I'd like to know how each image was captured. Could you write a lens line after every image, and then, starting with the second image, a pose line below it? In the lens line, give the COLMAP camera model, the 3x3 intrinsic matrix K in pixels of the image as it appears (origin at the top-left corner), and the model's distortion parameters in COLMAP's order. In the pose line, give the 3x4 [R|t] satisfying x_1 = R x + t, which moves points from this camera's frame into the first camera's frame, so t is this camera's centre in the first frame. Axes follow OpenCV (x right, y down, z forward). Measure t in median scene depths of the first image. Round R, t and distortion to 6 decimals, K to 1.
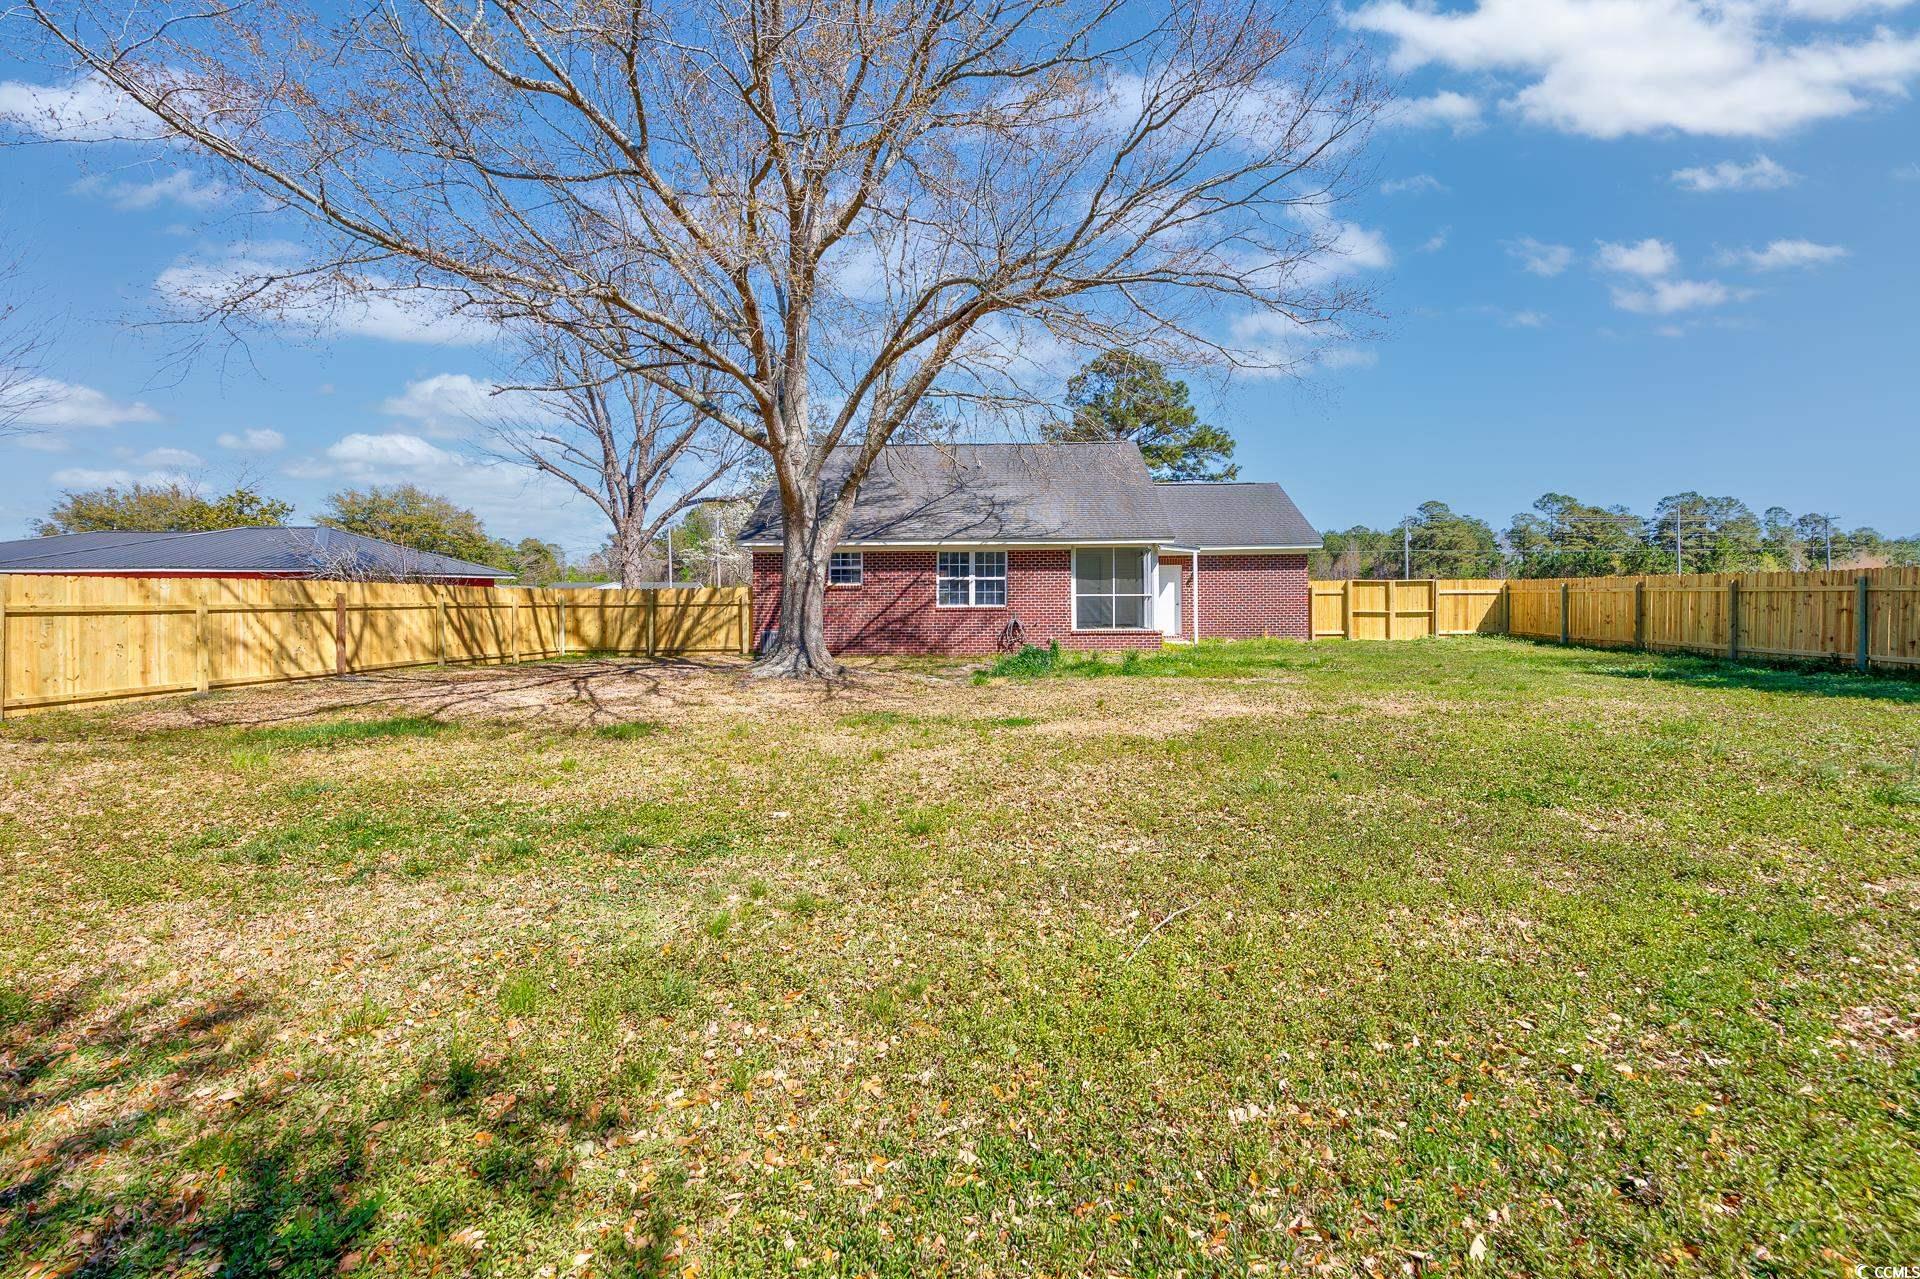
lens RADIAL K [[799.5, 0, 1003.1], [0, 799.5, 630.1], [0, 0, 1]] dist [-0.003679, -0.000178]
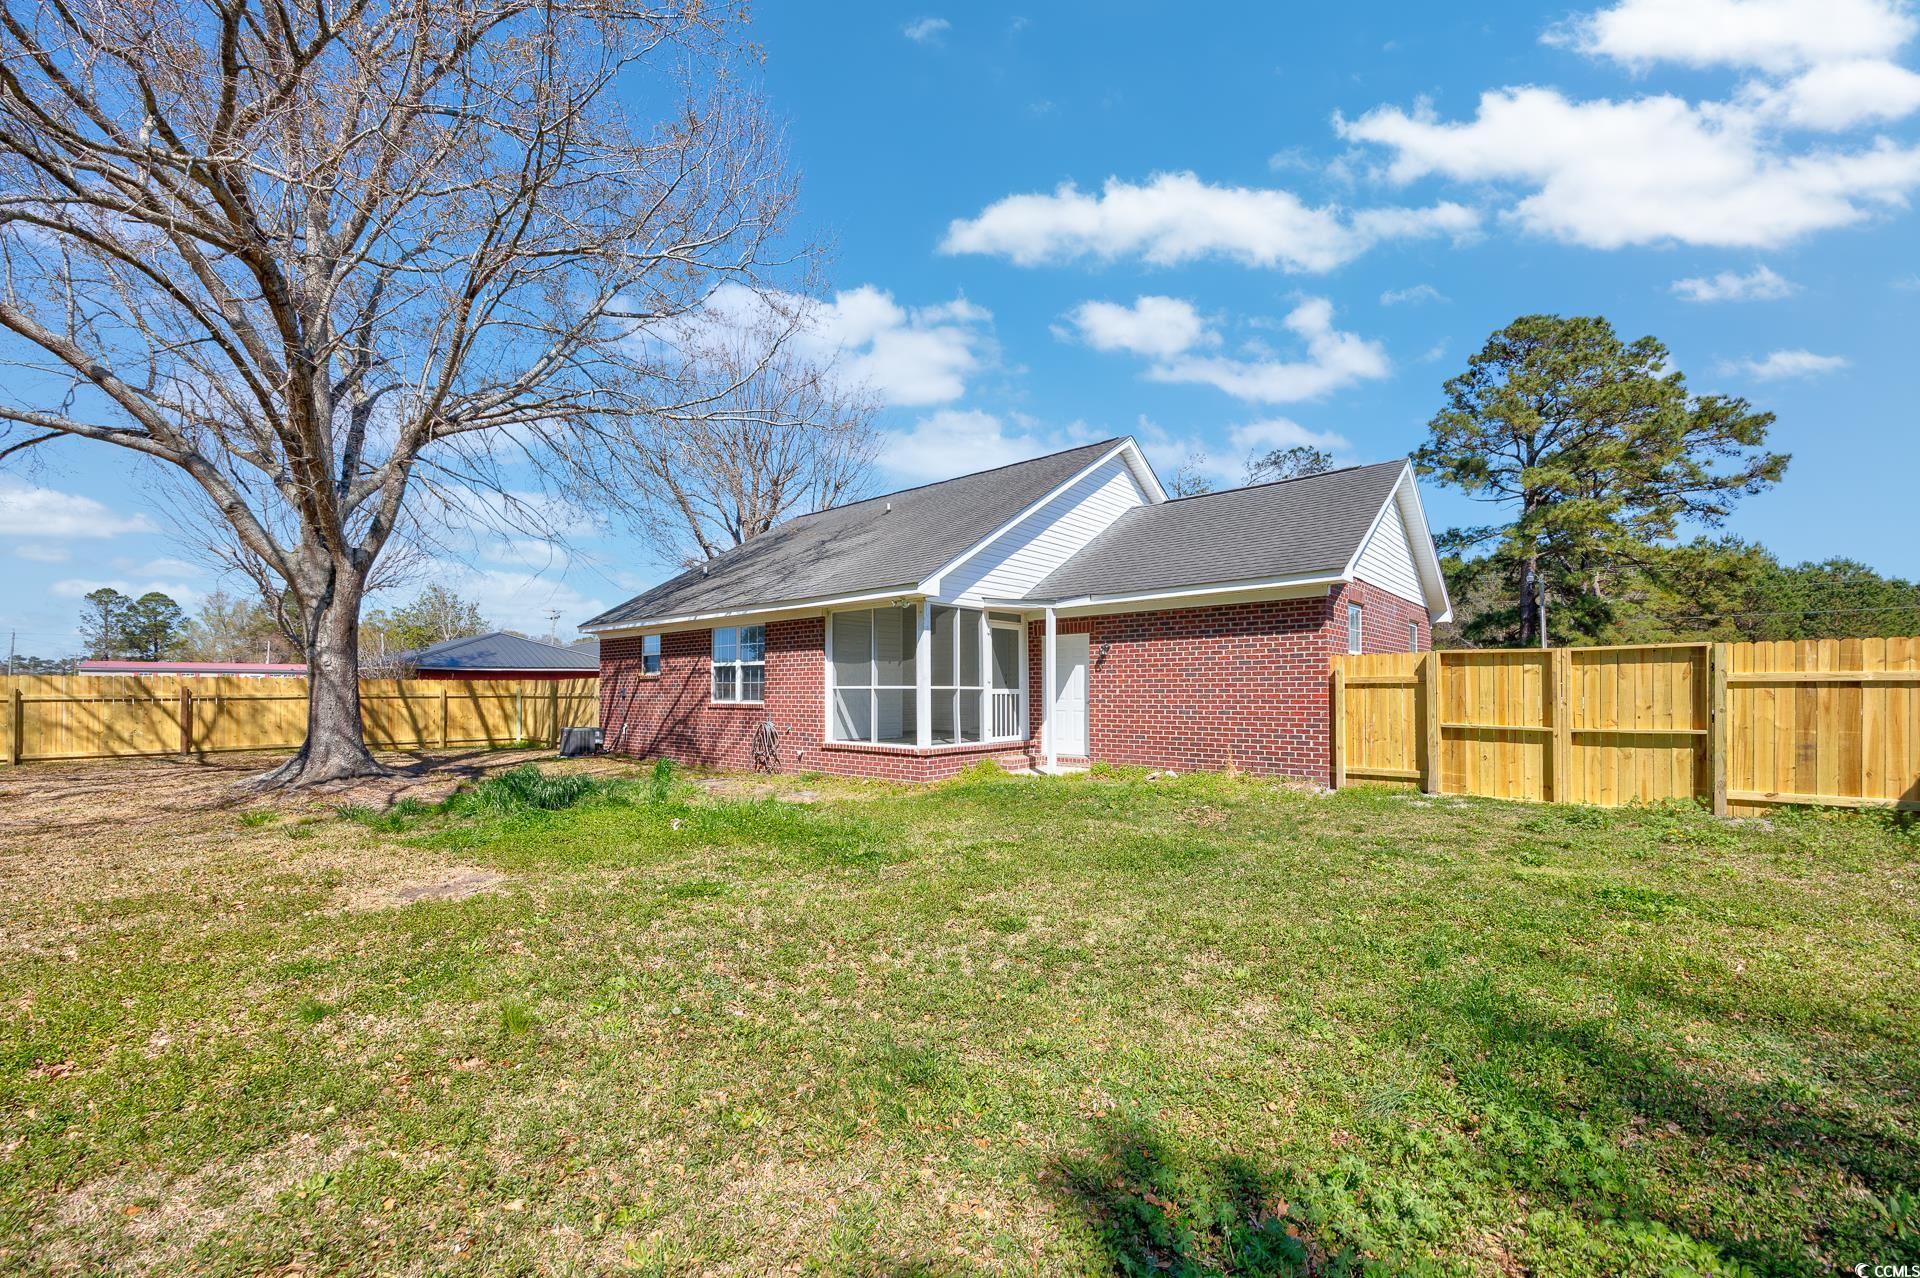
lens RADIAL K [[767.9, 0, 963.0], [0, 767.9, 693.3], [0, 0, 1]] dist [0.000045, 0.000026]
pose [[0.769185, 0.006695, -0.638991, 0.560801], [-0.024627, 0.999513, -0.019173, -0.029290], [0.638551, 0.030484, 0.768975, 0.594377]]
